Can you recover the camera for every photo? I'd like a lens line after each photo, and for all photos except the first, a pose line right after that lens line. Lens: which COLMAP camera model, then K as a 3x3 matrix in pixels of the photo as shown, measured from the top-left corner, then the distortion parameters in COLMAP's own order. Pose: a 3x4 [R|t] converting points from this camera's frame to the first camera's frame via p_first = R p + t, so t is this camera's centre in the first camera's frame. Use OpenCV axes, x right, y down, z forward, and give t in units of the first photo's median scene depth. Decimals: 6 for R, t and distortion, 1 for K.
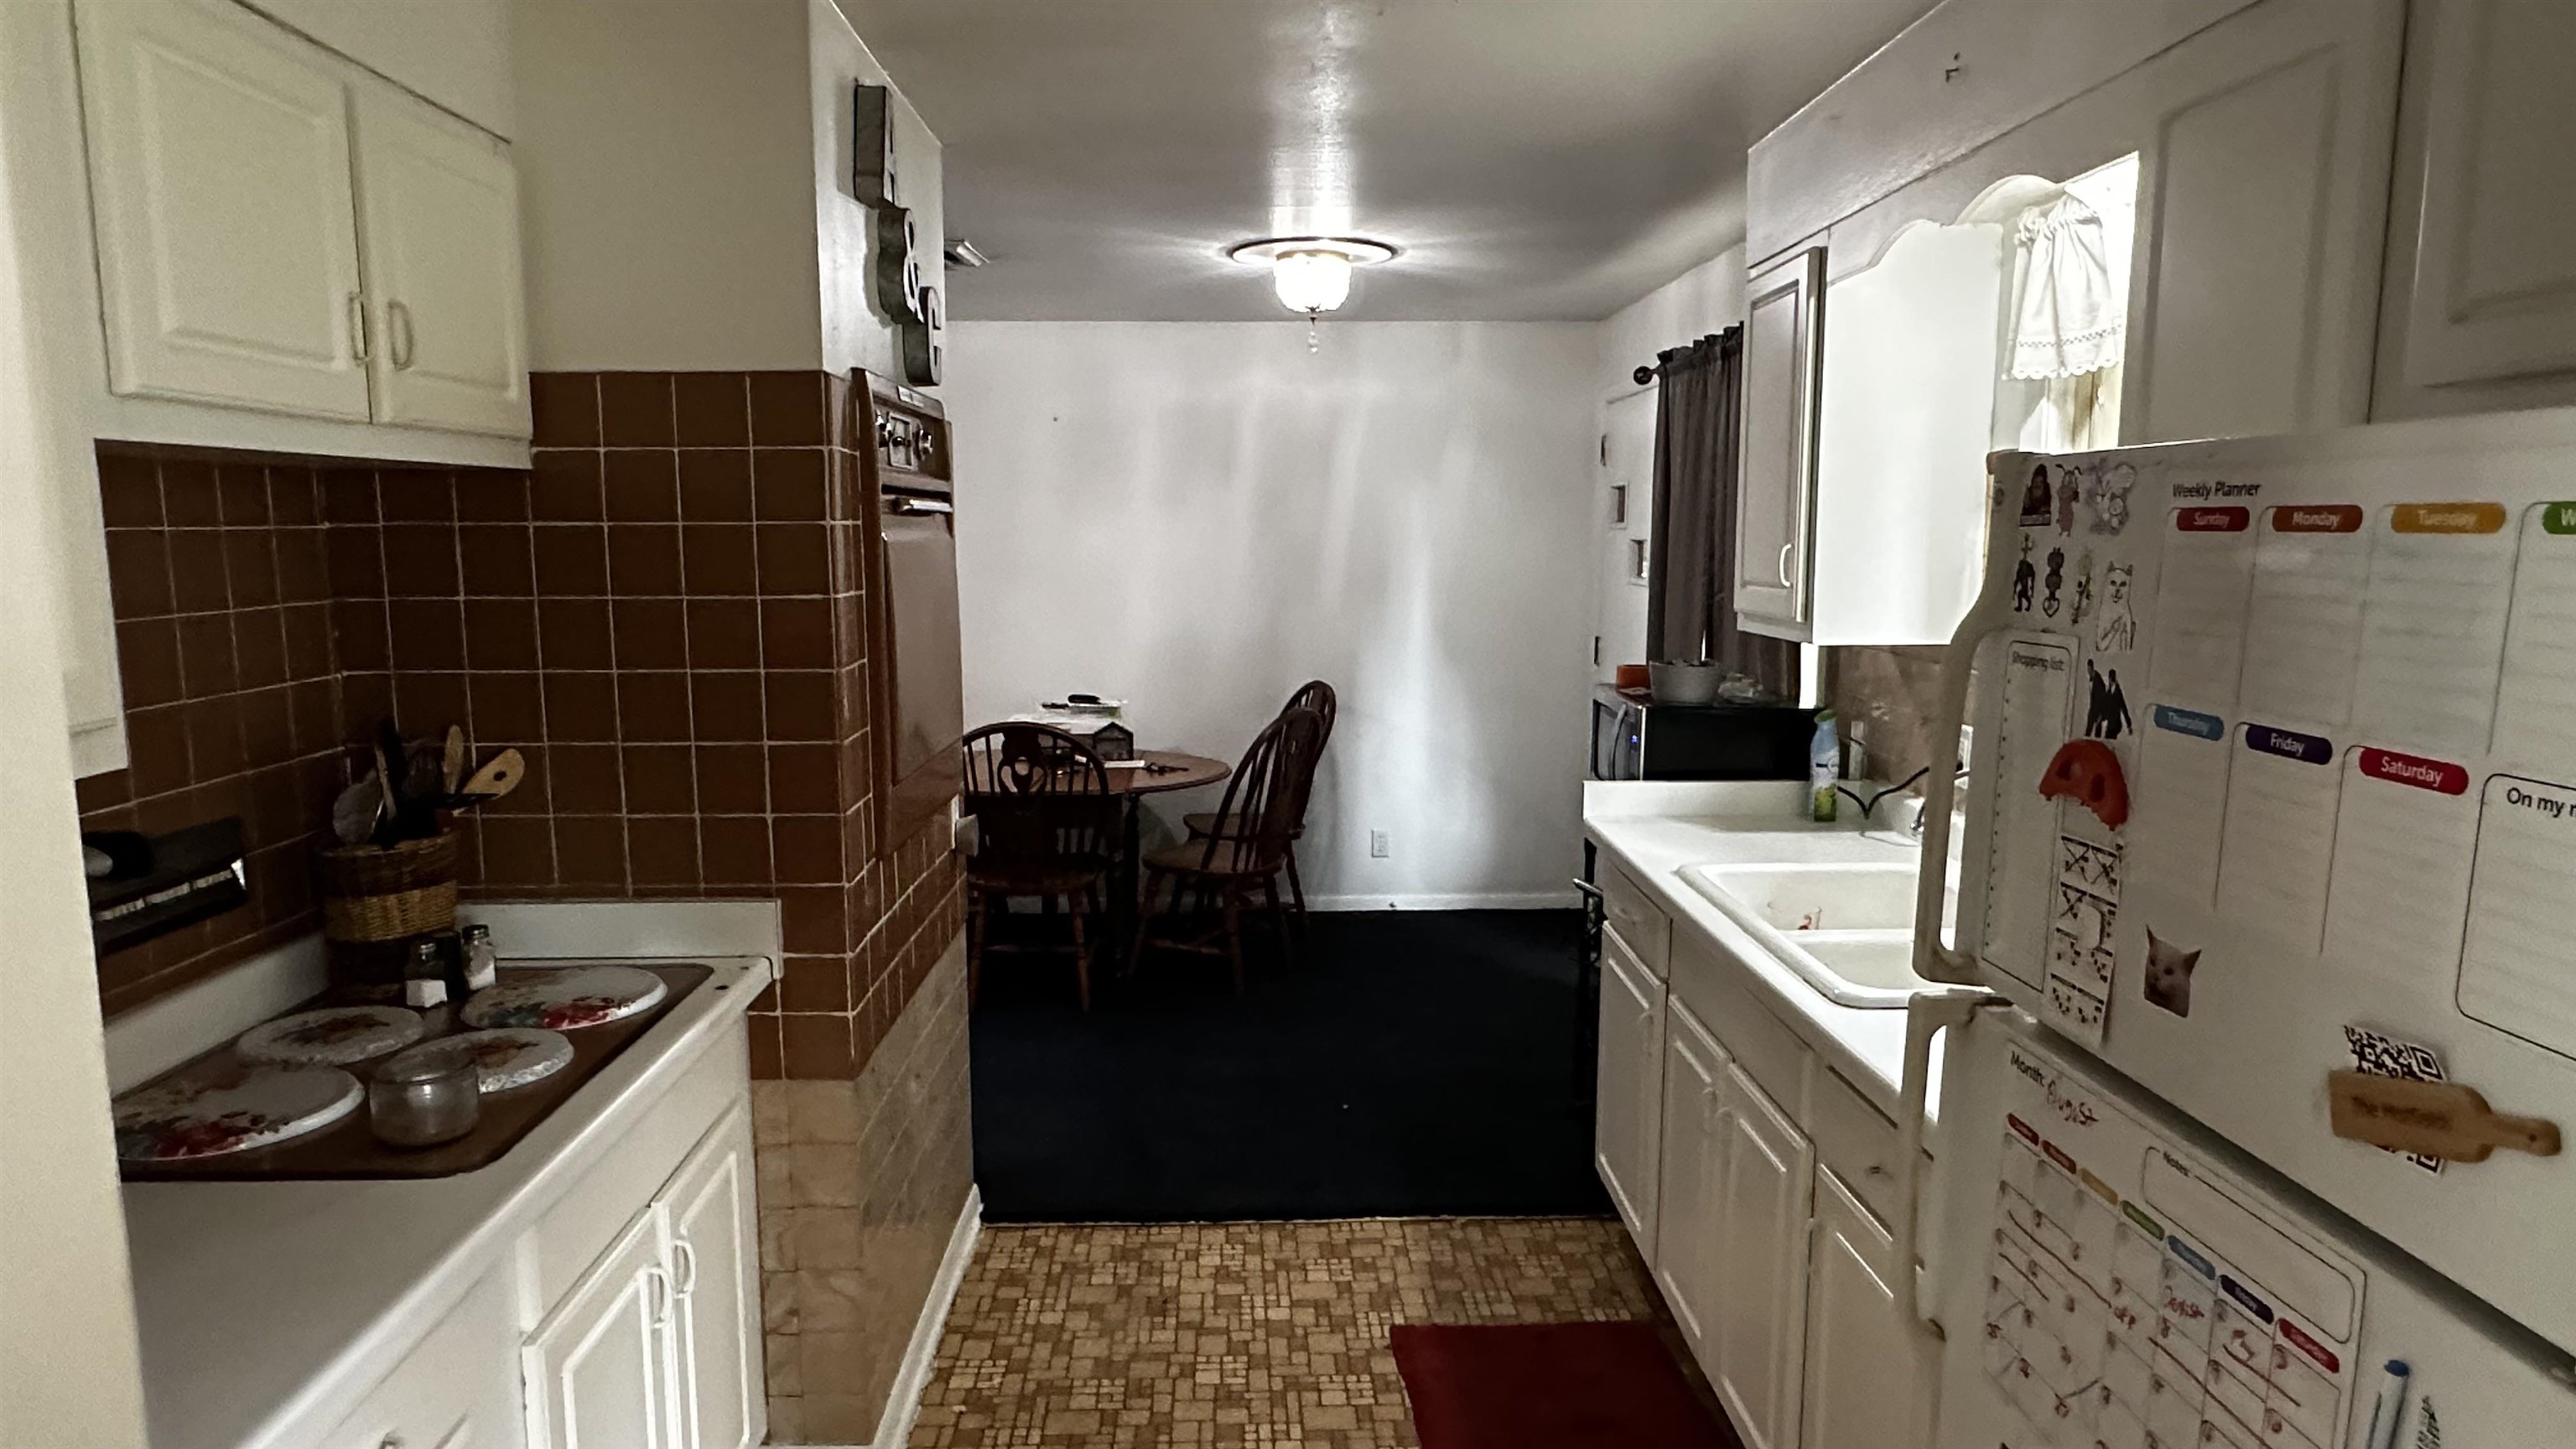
lens RADIAL K [[1505.5, 0, 1278.0], [0, 1505.5, 713.3], [0, 0, 1]] dist [-0.001595, -0.000644]
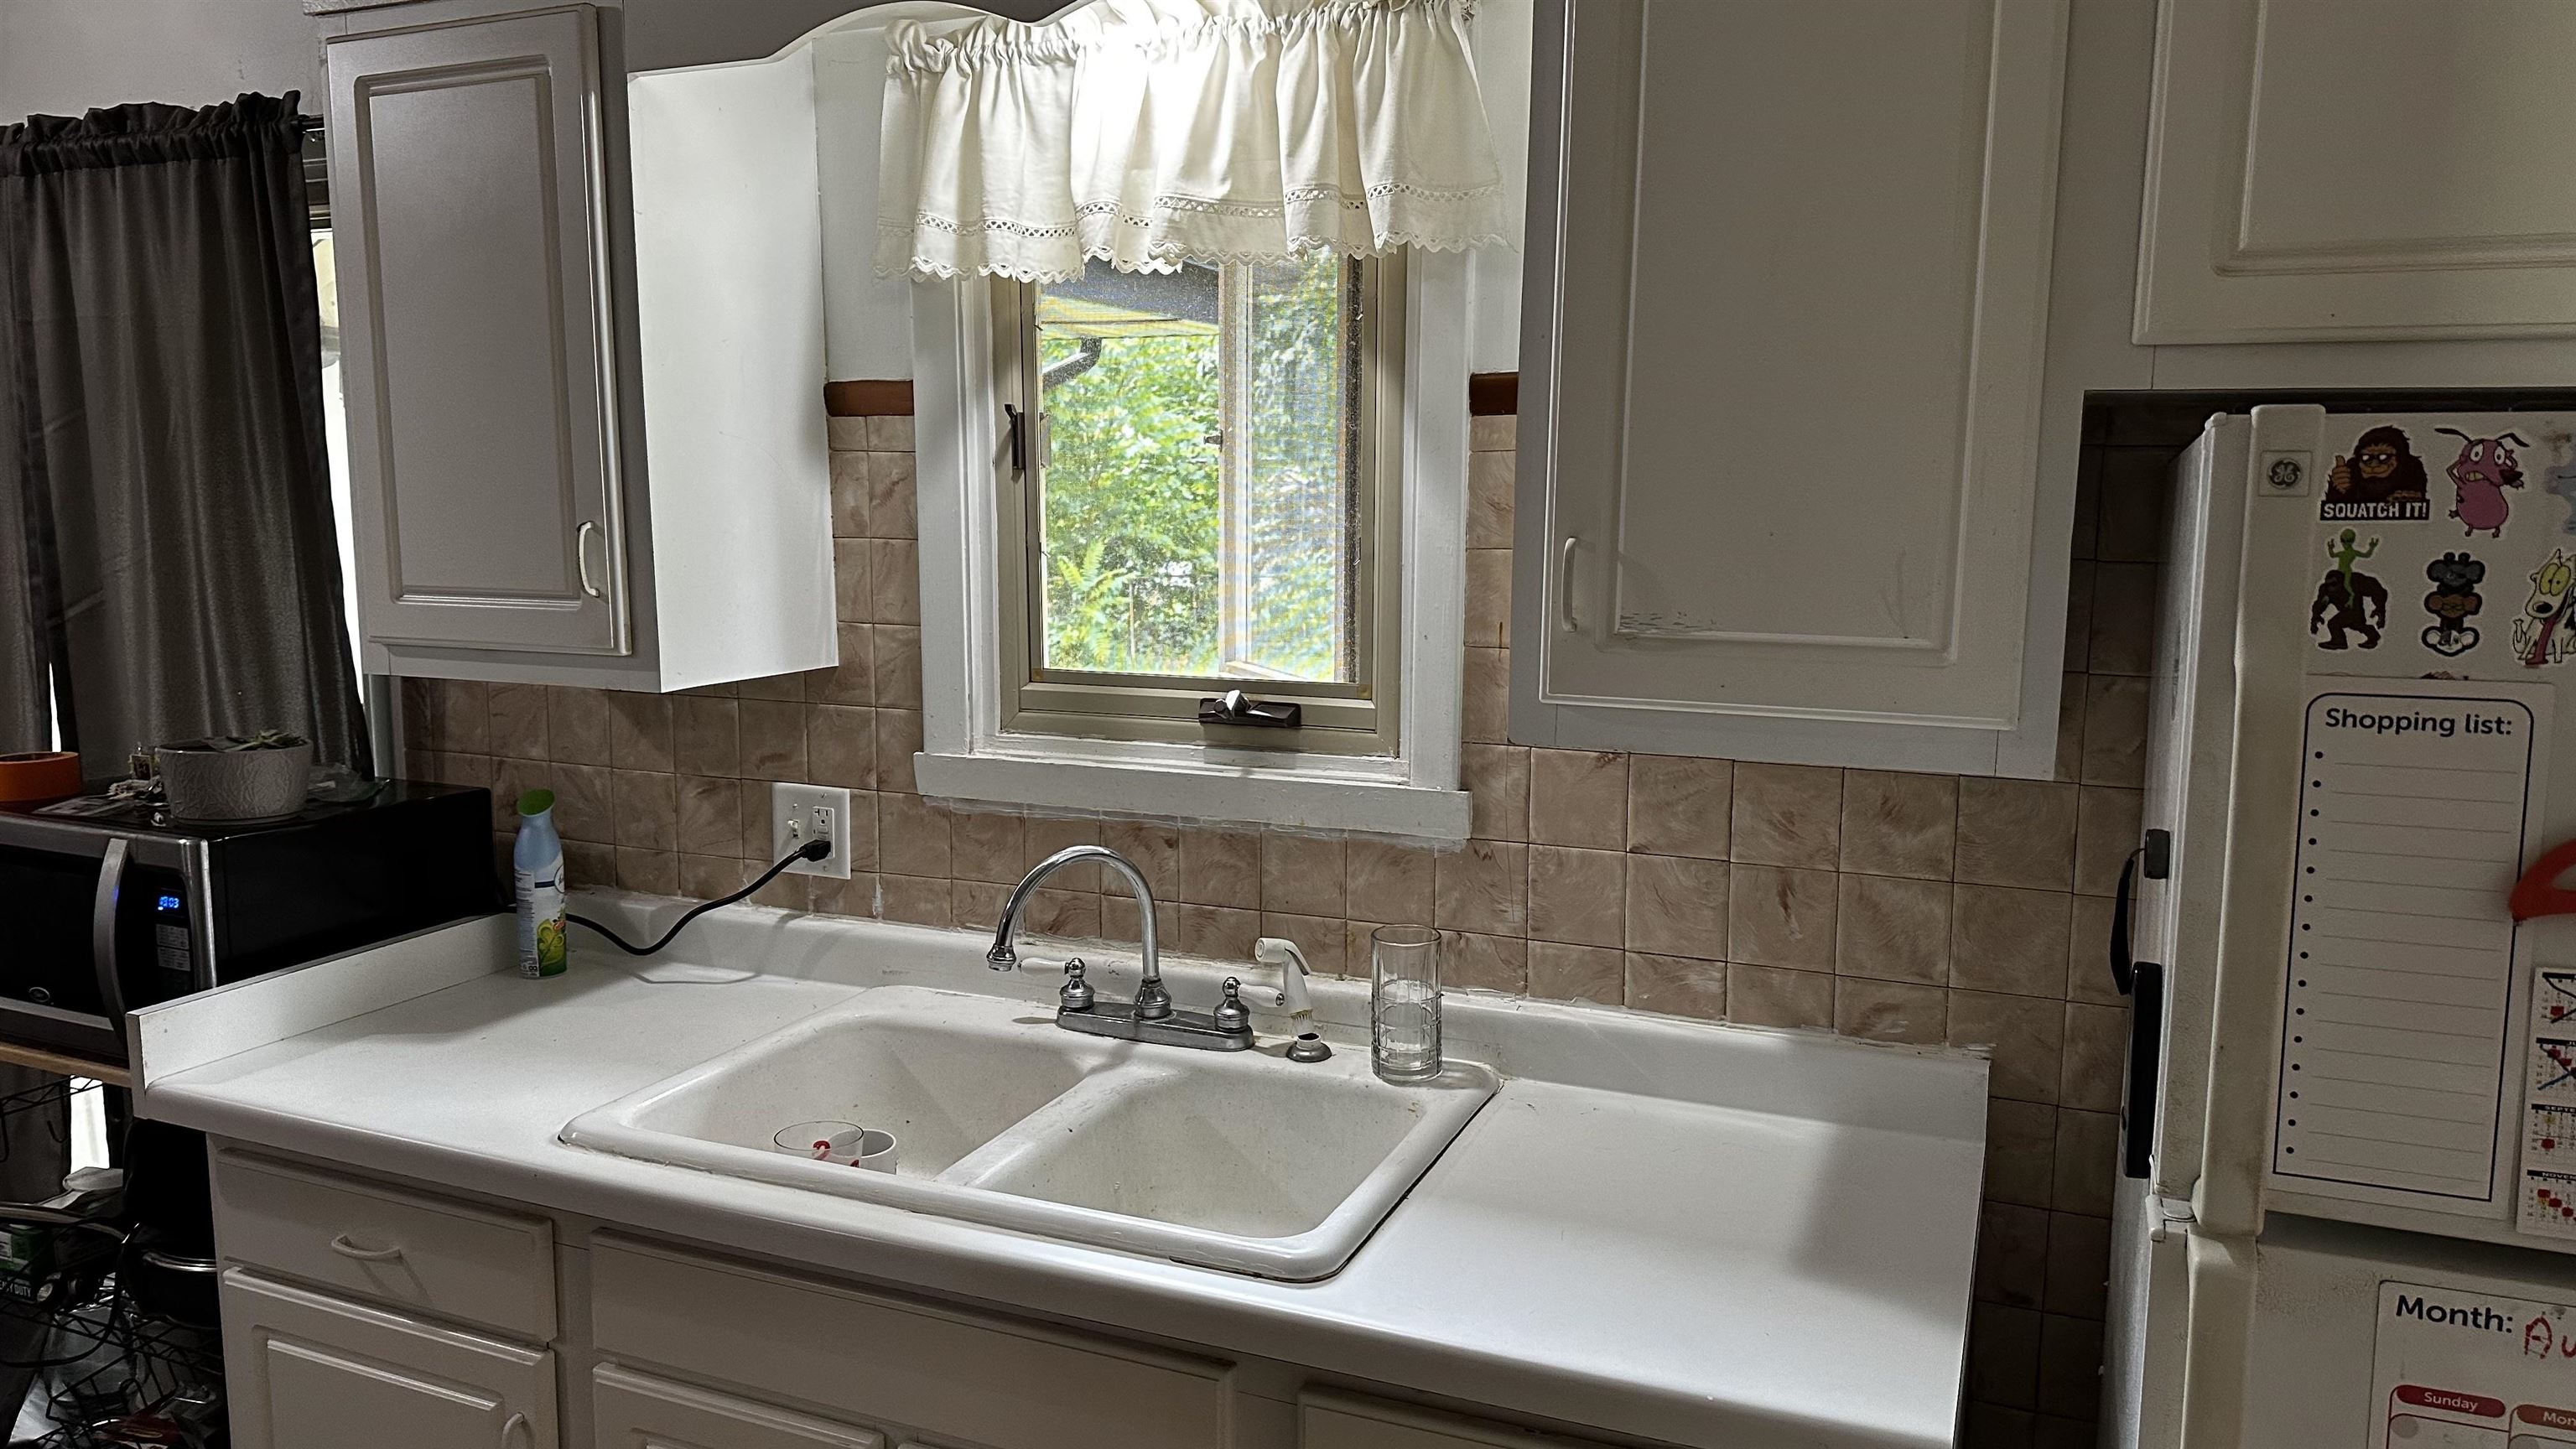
lens RADIAL K [[1772.6, 0, 1288.0], [0, 1772.6, 724.5], [0, 0, 1]] dist [0.114961, -0.123707]
pose [[0.413388, -0.120094, 0.902600, -0.440451], [0.105494, 0.990906, 0.083528, -0.156530], [-0.904423, 0.060689, 0.422298, 1.128429]]
